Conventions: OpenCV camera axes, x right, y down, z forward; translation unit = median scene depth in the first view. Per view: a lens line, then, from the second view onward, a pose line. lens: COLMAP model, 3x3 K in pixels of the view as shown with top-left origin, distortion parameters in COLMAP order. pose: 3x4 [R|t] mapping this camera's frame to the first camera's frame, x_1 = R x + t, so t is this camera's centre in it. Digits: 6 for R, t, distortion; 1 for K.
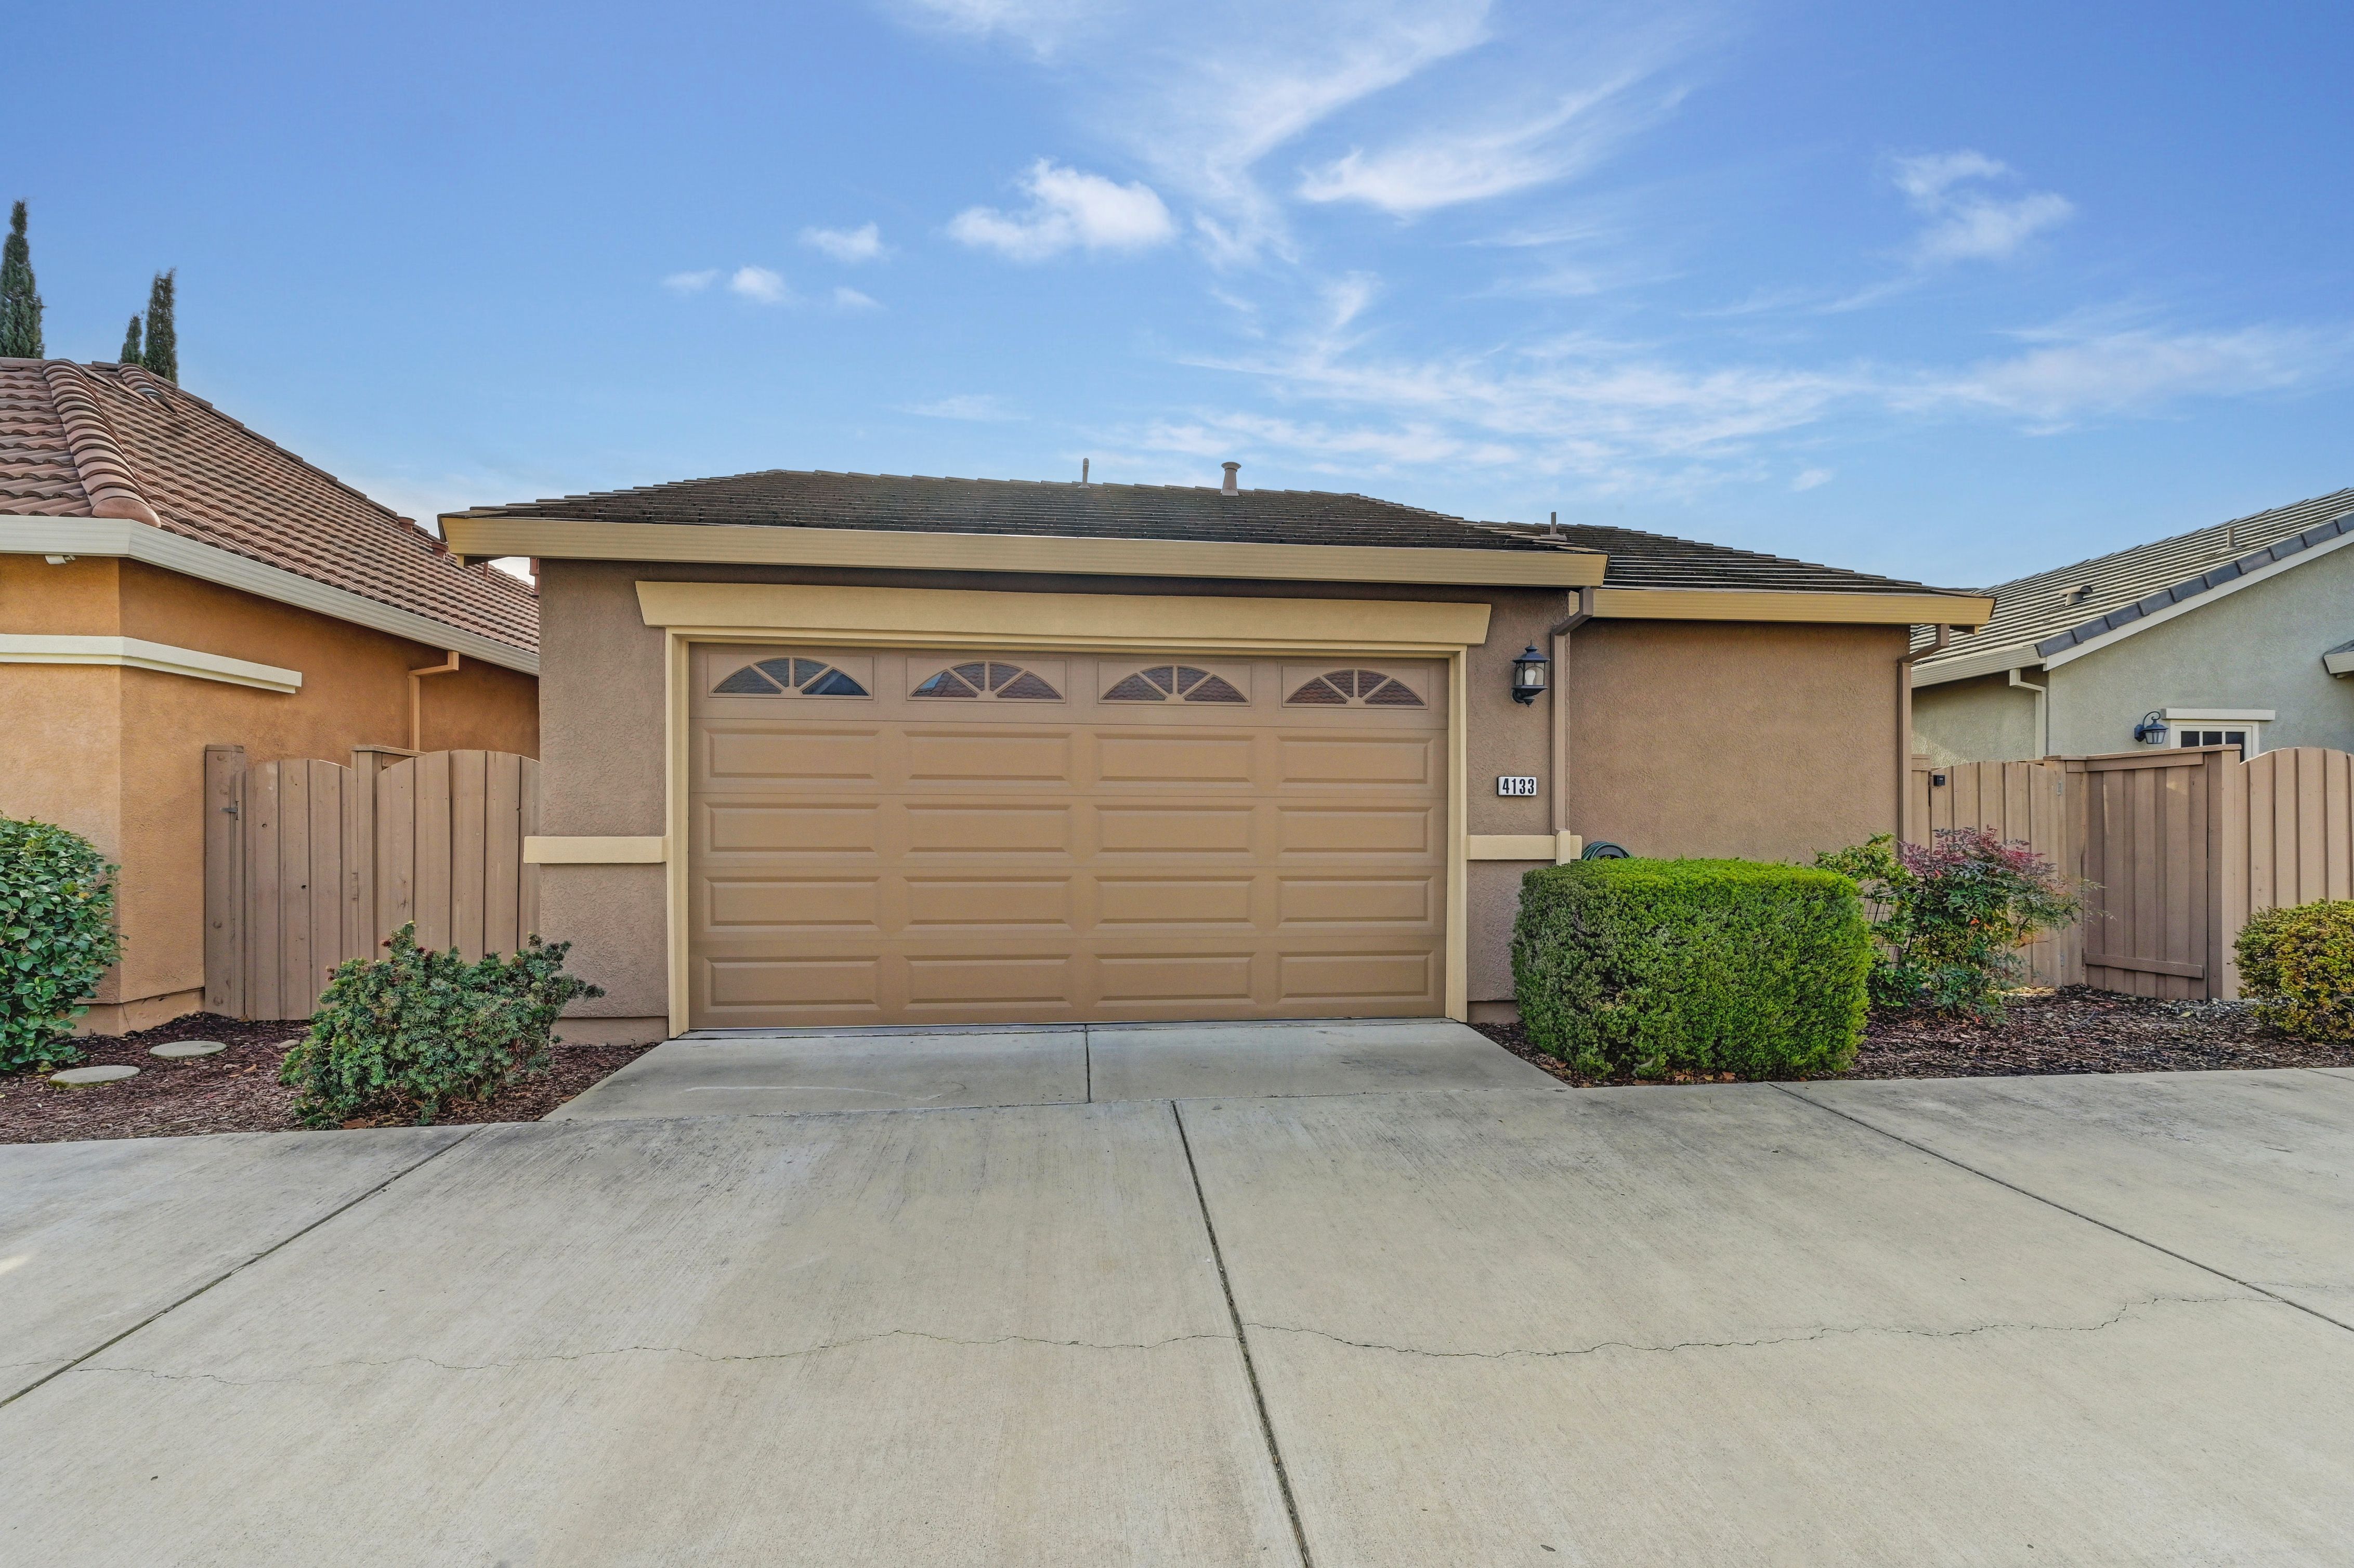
lens RADIAL K [[947.4, 0, 1168.5], [0, 947.4, 820.0], [0, 0, 1]] dist [0.000489, -0.000074]
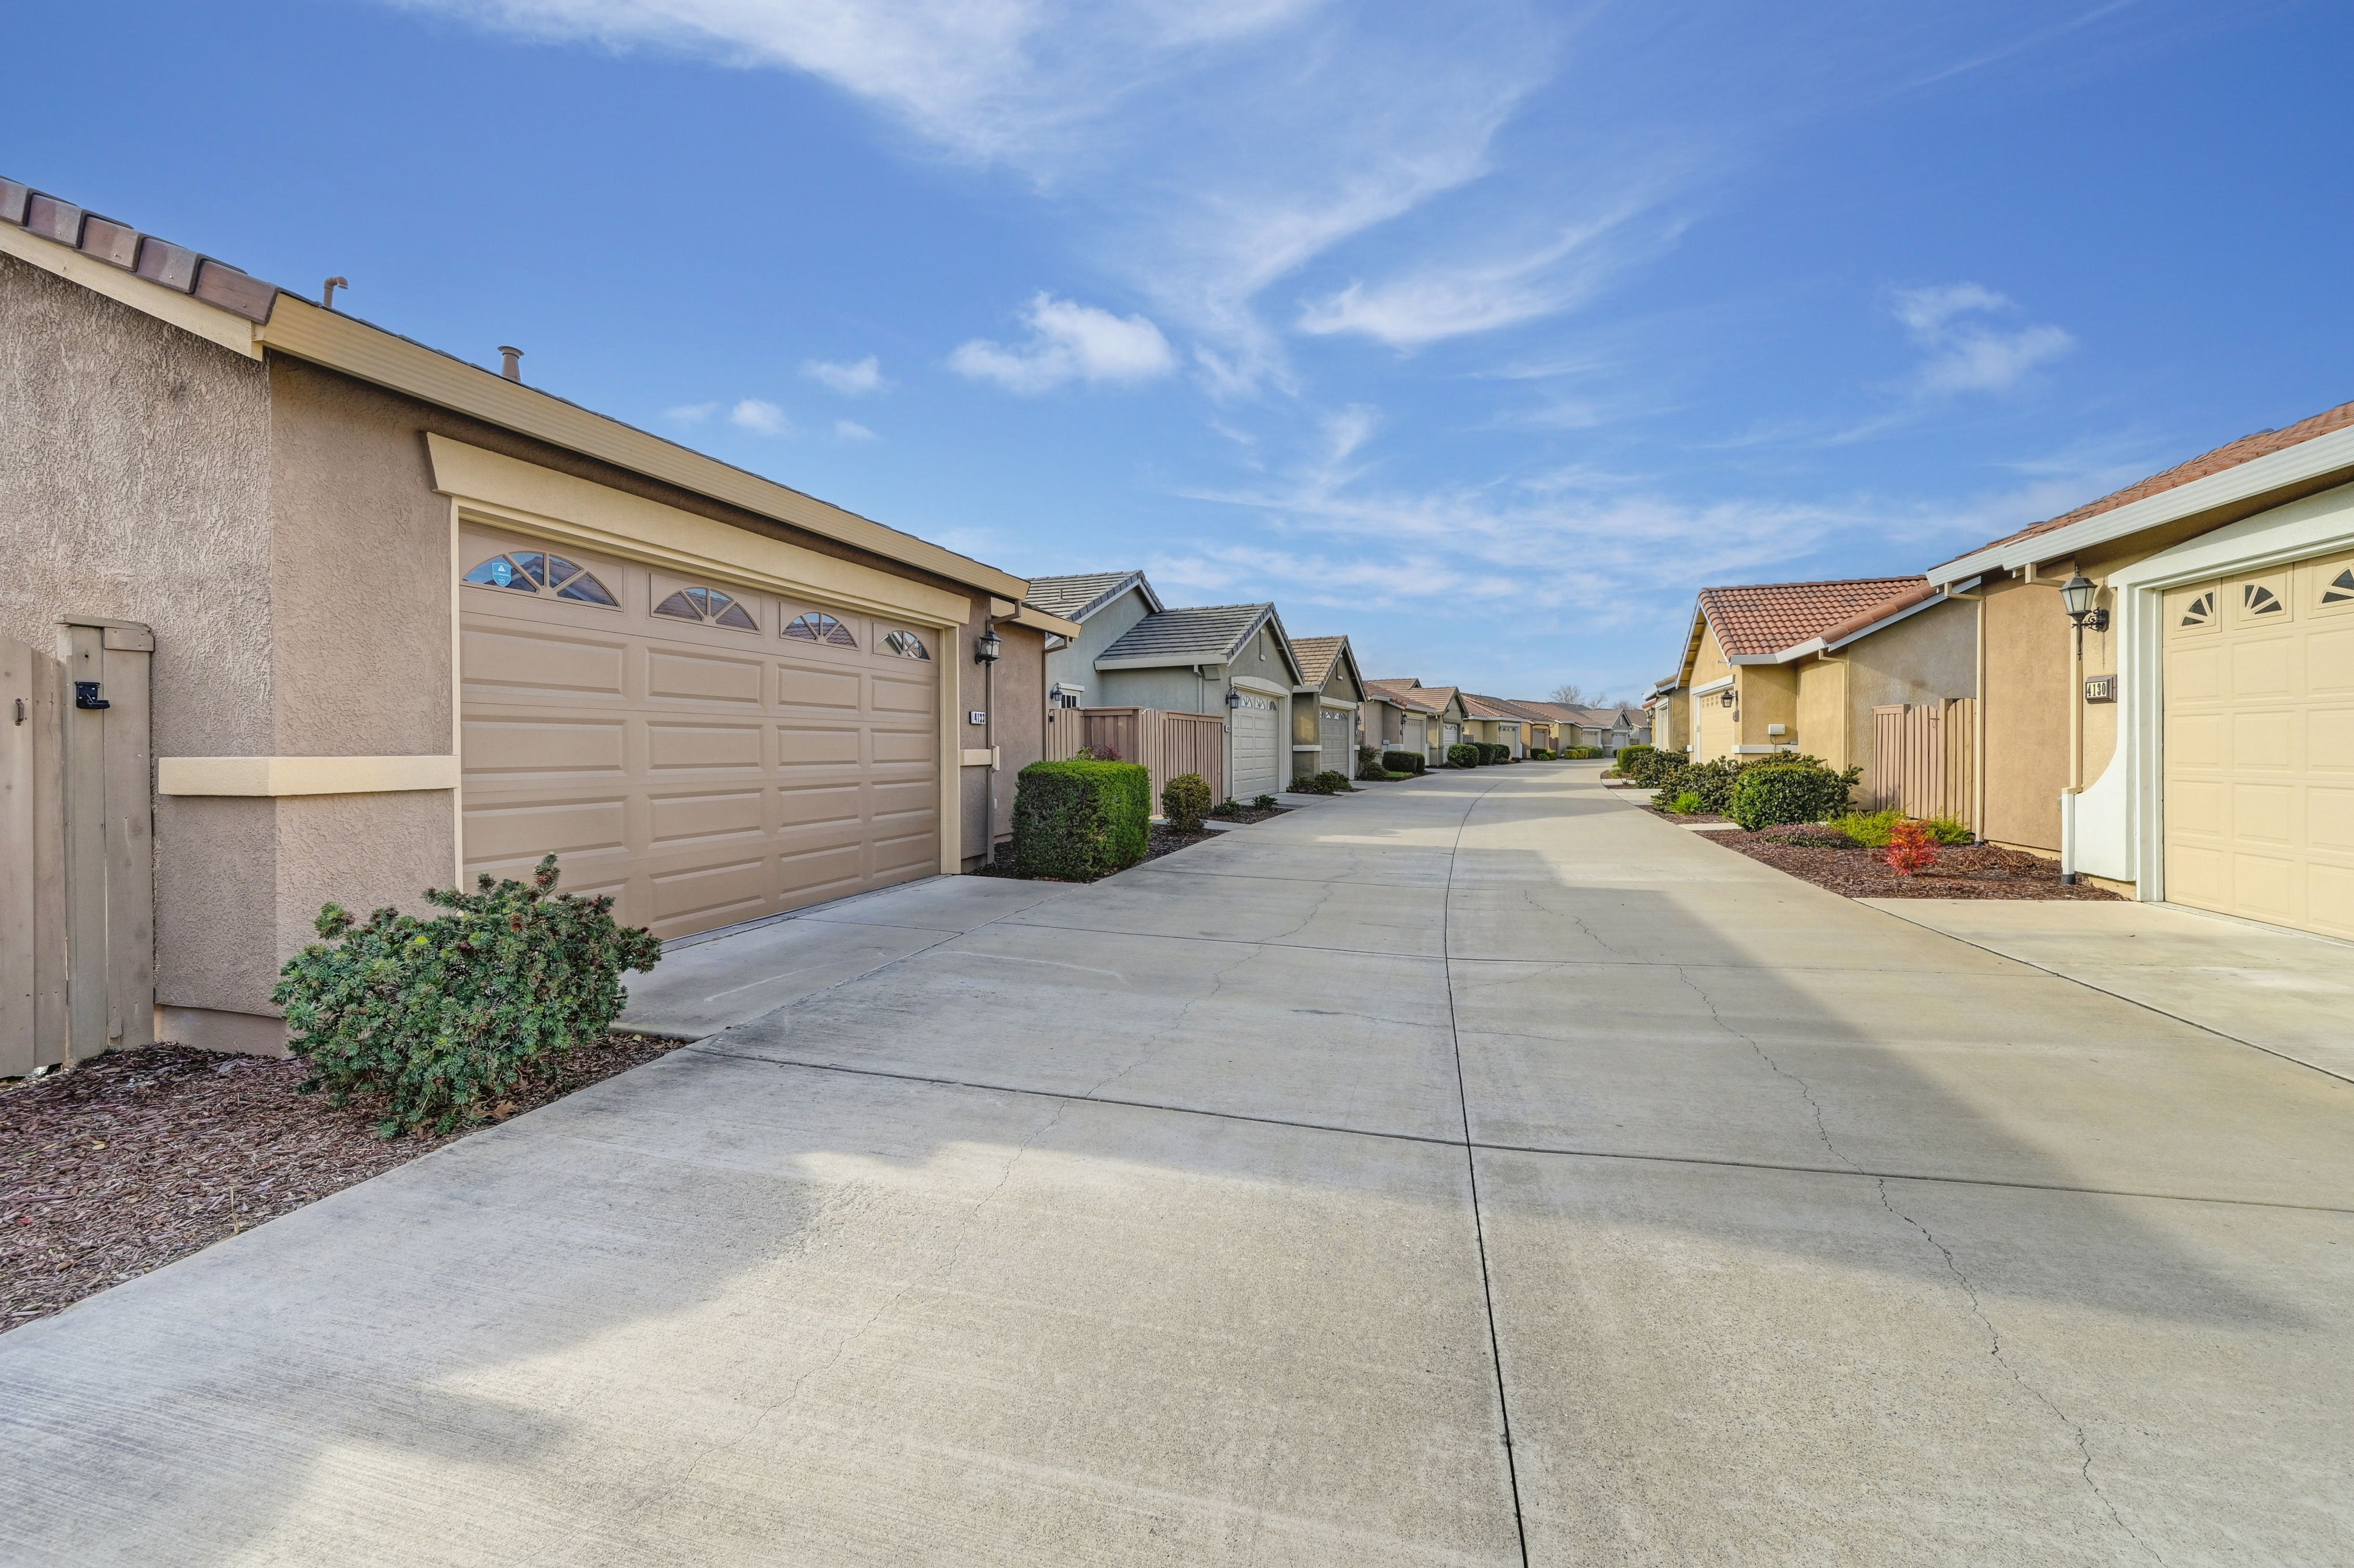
lens RADIAL K [[943.5, 0, 1178.7], [0, 943.5, 754.8], [0, 0, 1]] dist [0.000582, 0.000163]
pose [[0.373456, -0.011362, 0.927578, -0.992188], [0.001363, 0.999931, 0.011699, 0.007303], [-0.927647, -0.003105, 0.373445, 0.120113]]
